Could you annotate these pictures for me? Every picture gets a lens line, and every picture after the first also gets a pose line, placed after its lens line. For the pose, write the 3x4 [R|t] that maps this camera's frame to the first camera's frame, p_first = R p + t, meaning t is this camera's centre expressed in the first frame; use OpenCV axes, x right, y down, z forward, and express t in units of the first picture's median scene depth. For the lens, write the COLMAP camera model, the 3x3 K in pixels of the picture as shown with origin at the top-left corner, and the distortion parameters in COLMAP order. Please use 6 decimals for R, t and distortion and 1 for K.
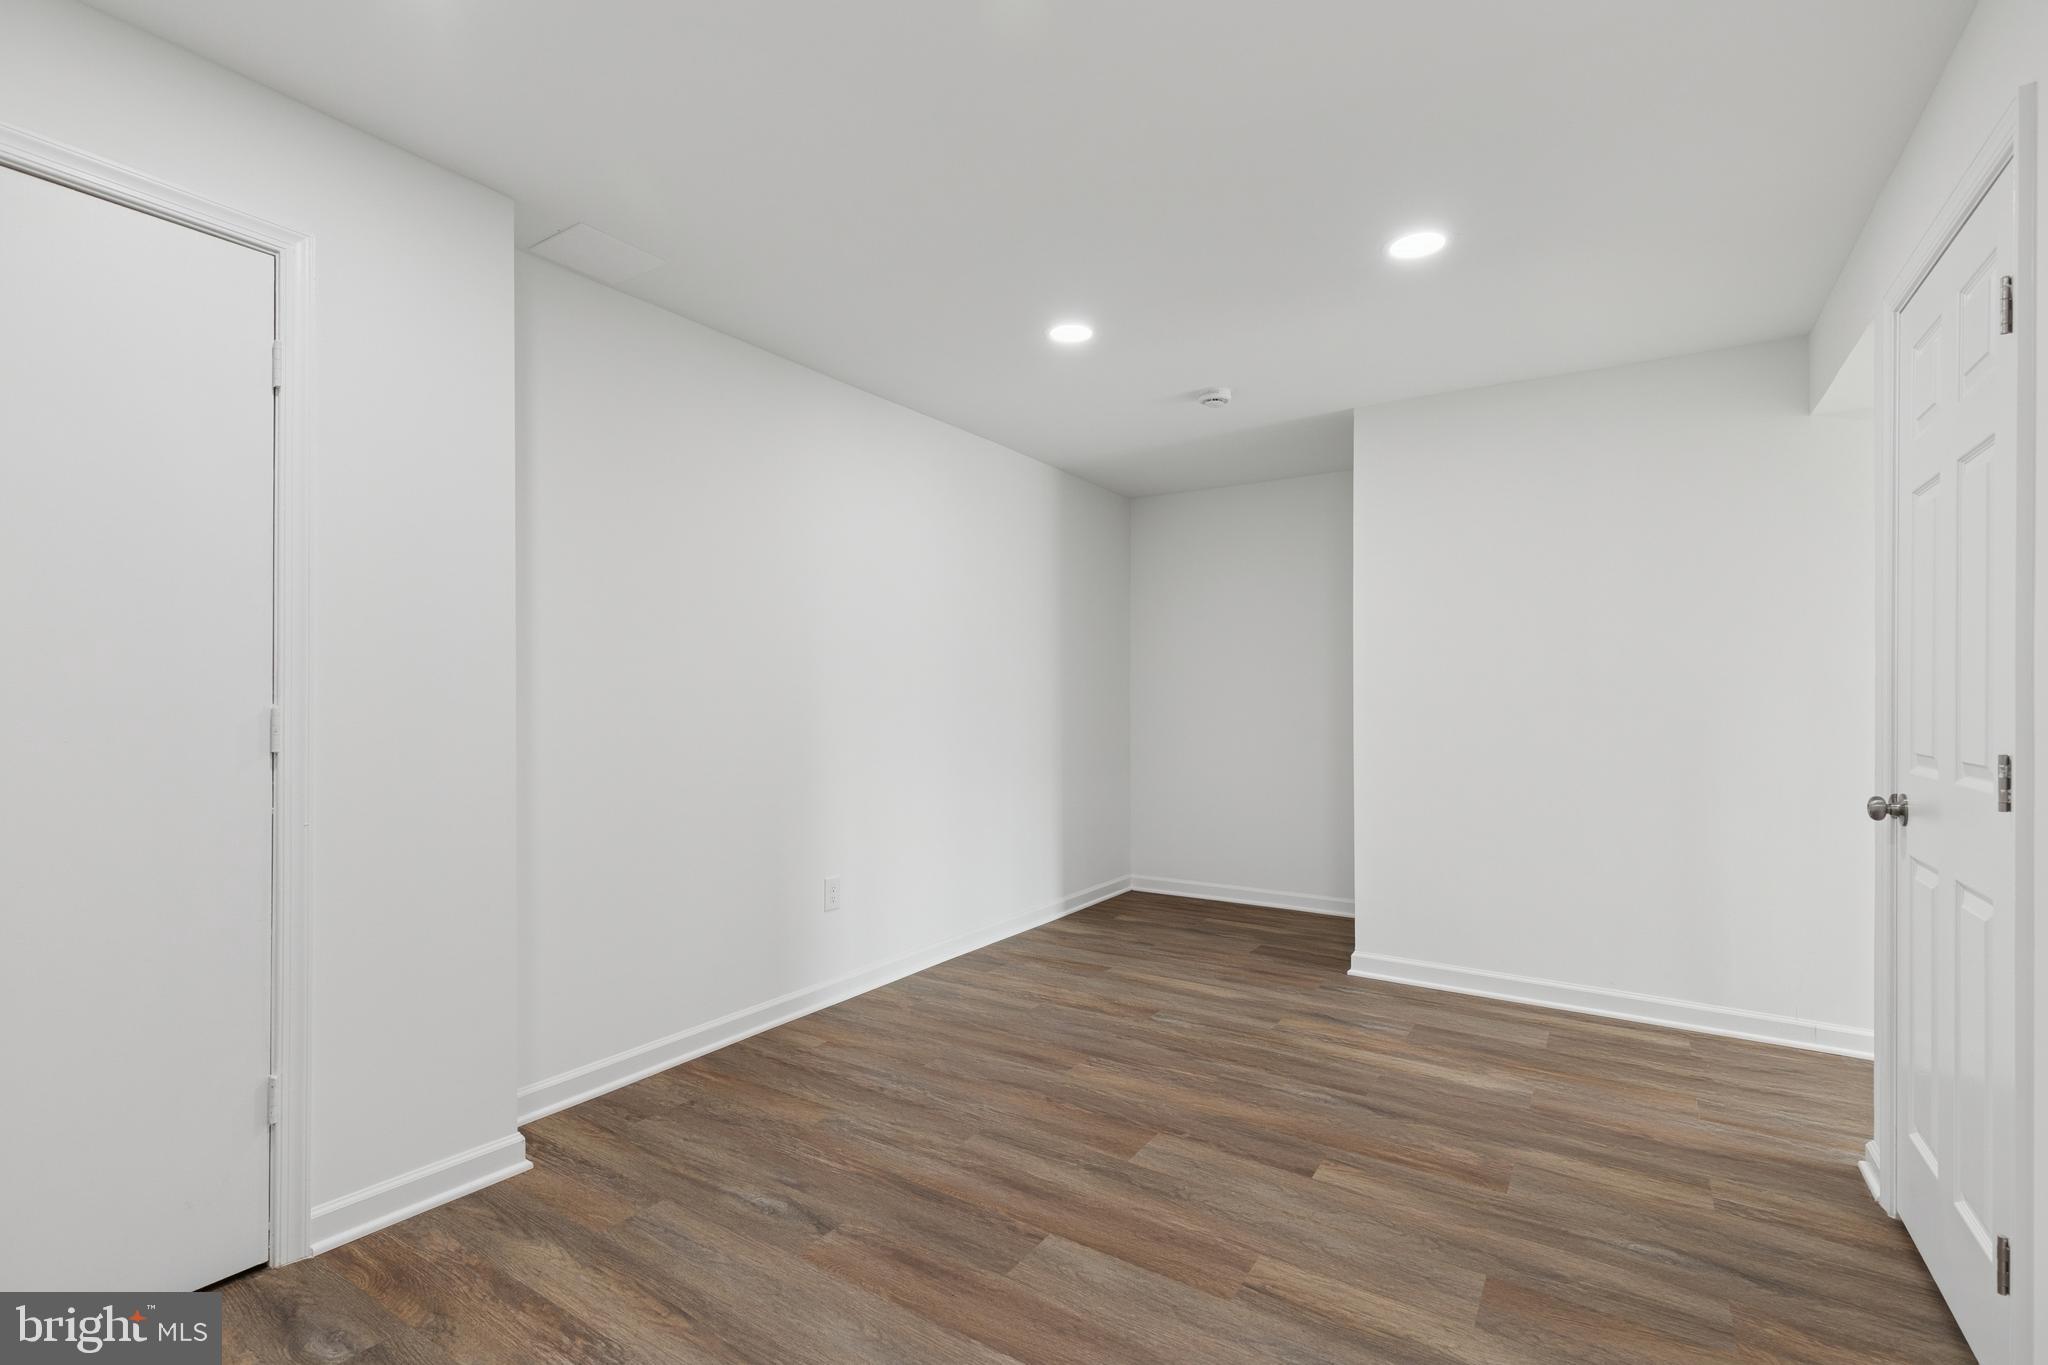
lens RADIAL K [[920.5, 0, 1027.5], [0, 920.5, 696.2], [0, 0, 1]] dist [-0.000782, -0.000505]
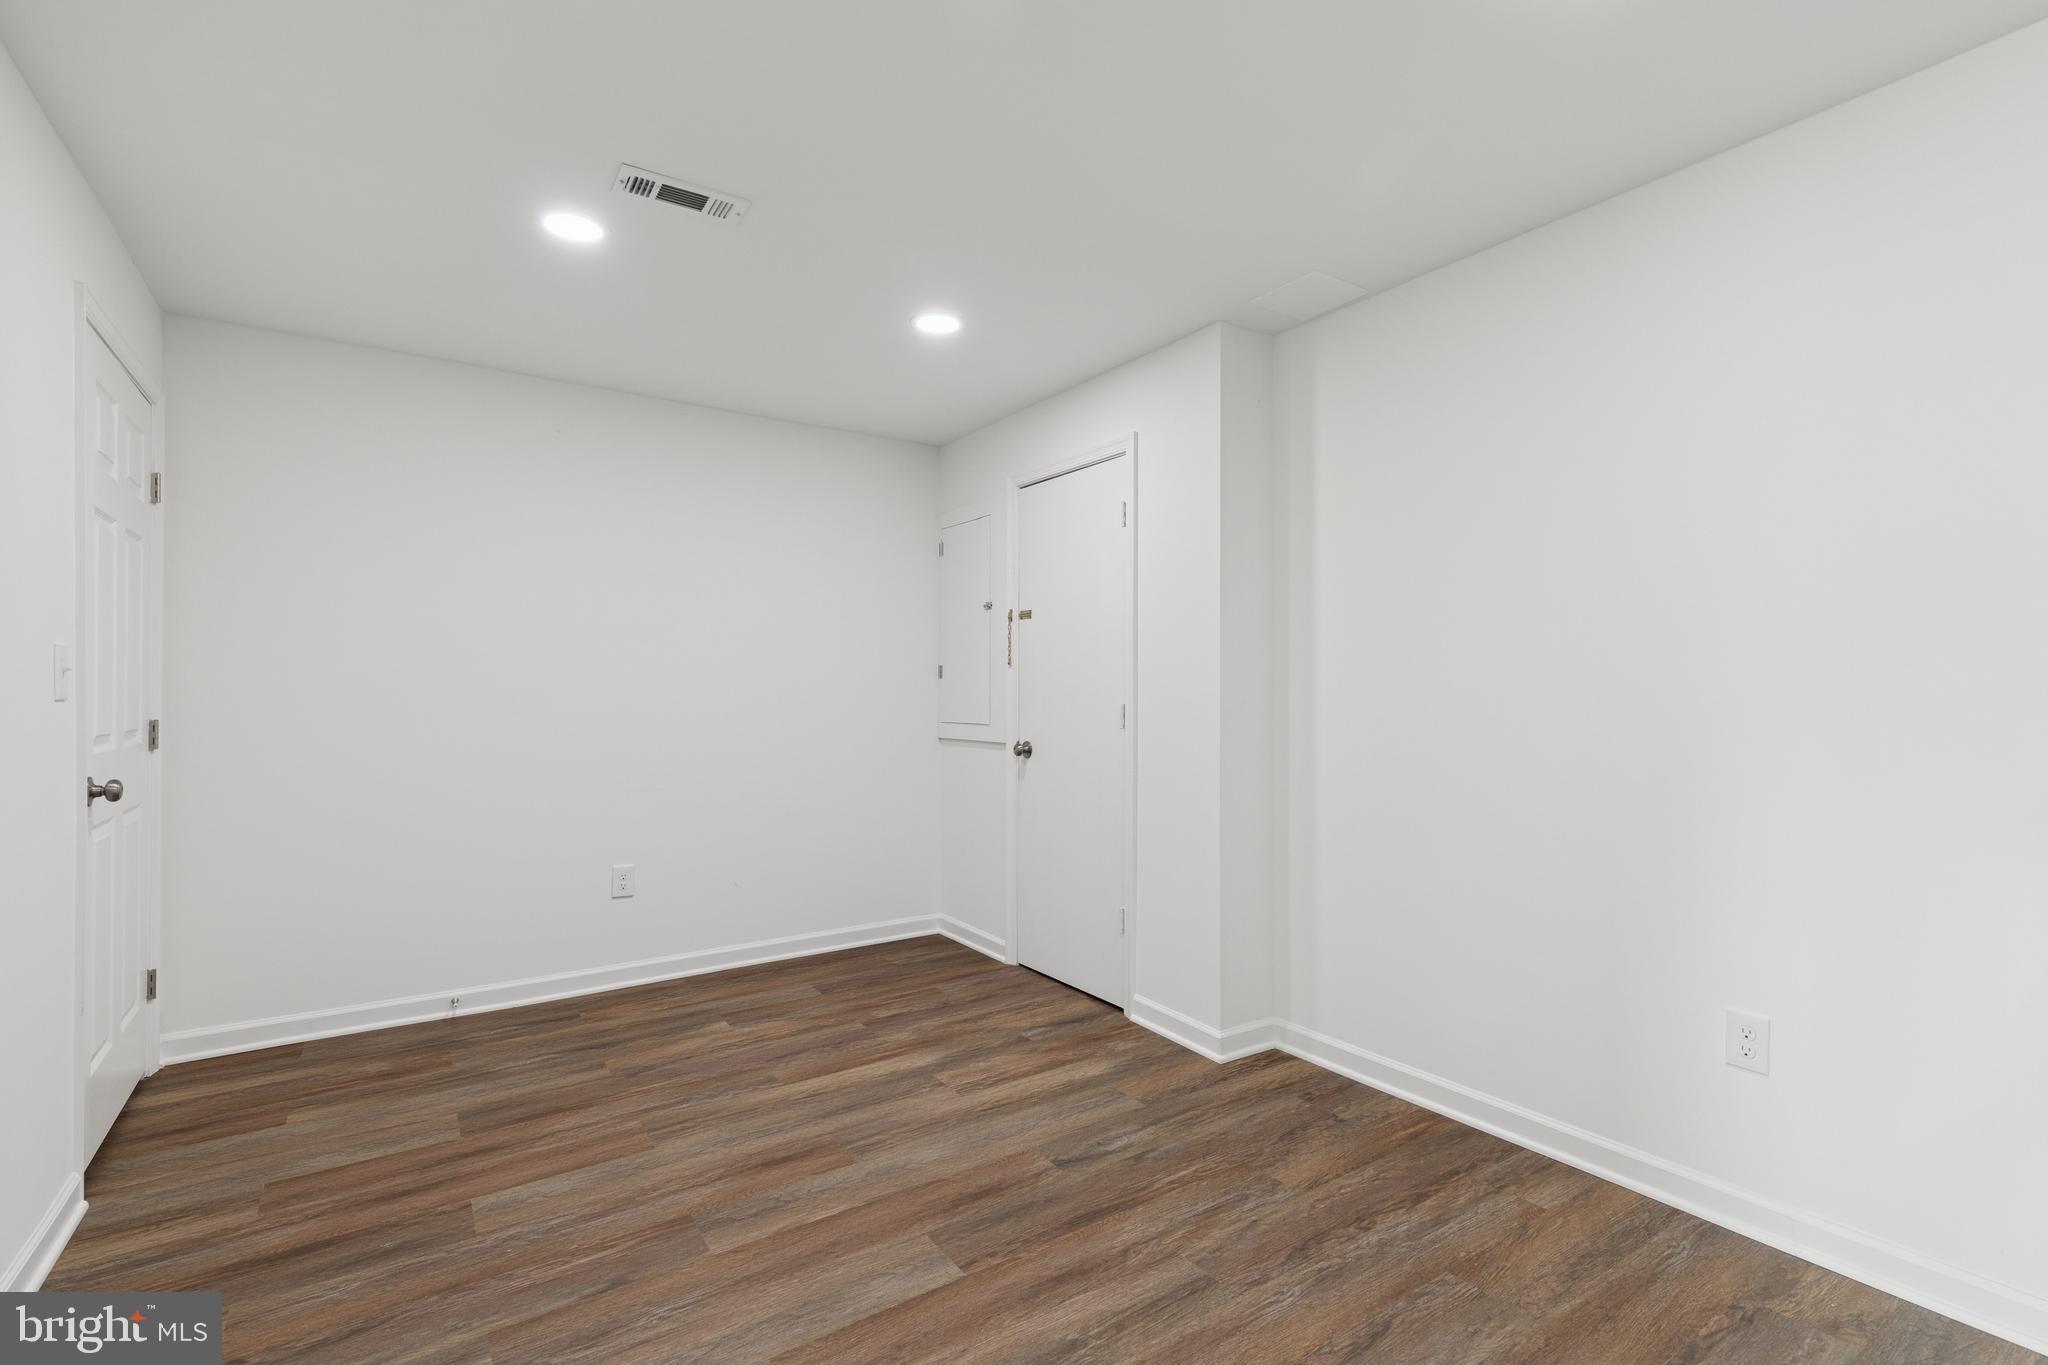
lens RADIAL K [[920.5, 0, 1027.5], [0, 920.5, 696.2], [0, 0, 1]] dist [-0.000782, -0.000505]
pose [[-0.376561, -0.000240, -0.926392, 0.811425], [-0.003386, 0.999994, 0.001117, -0.001798], [0.926386, 0.003557, -0.376560, 1.322078]]
